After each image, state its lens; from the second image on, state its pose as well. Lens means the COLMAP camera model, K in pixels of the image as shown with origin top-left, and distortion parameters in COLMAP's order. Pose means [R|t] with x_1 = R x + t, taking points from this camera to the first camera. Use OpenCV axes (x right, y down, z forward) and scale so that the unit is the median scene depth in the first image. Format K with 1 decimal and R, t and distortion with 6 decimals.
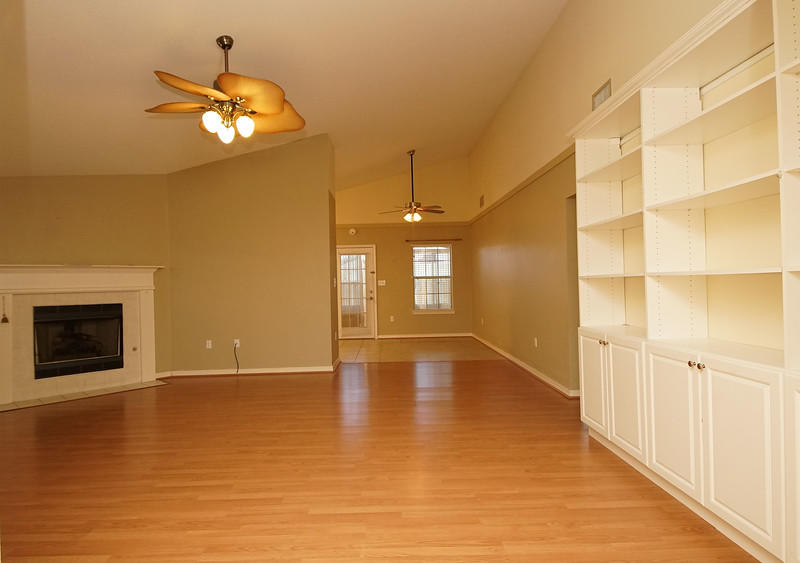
lens RADIAL K [[454.7, 0, 400.0], [0, 454.7, 281.5], [0, 0, 1]] dist [-0.000627, -0.001495]
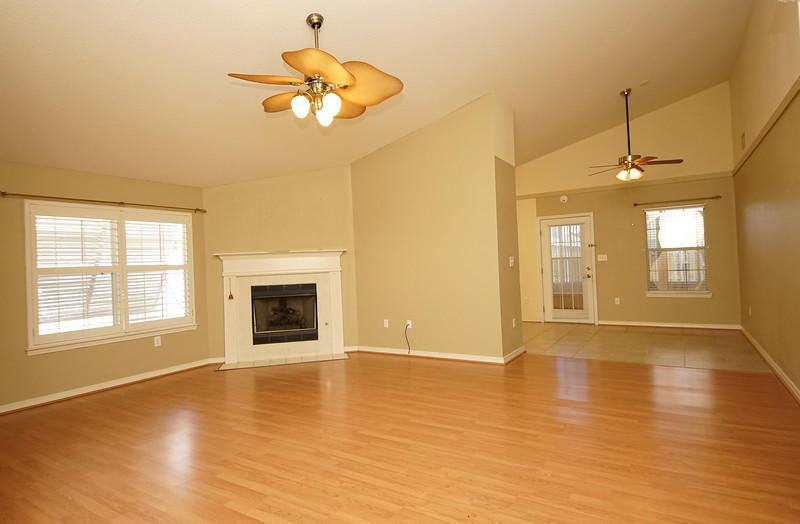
lens RADIAL K [[443.2, 0, 394.0], [0, 443.2, 256.2], [0, 0, 1]] dist [0.003276, -0.000583]
pose [[0.827929, -0.018986, -0.560511, 0.170926], [0.023255, 0.999729, 0.000487, -0.015195], [0.560350, -0.013438, 0.828147, 0.194244]]
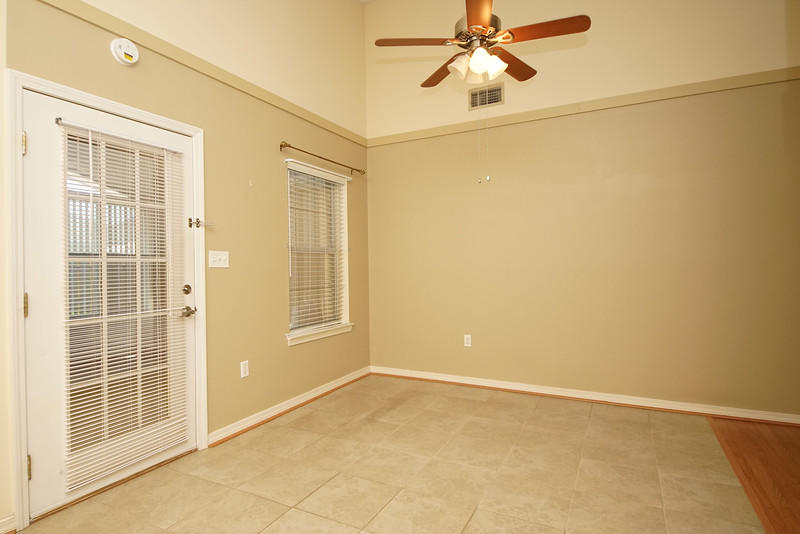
lens RADIAL K [[428.4, 0, 394.3], [0, 428.4, 265.5], [0, 0, 1]] dist [0.037745, -0.037502]
pose [[0.491782, 0.011689, 0.870640, -0.405643], [0.000173, 0.999909, -0.013522, 0.019750], [-0.870718, 0.006800, 0.491735, 1.289279]]
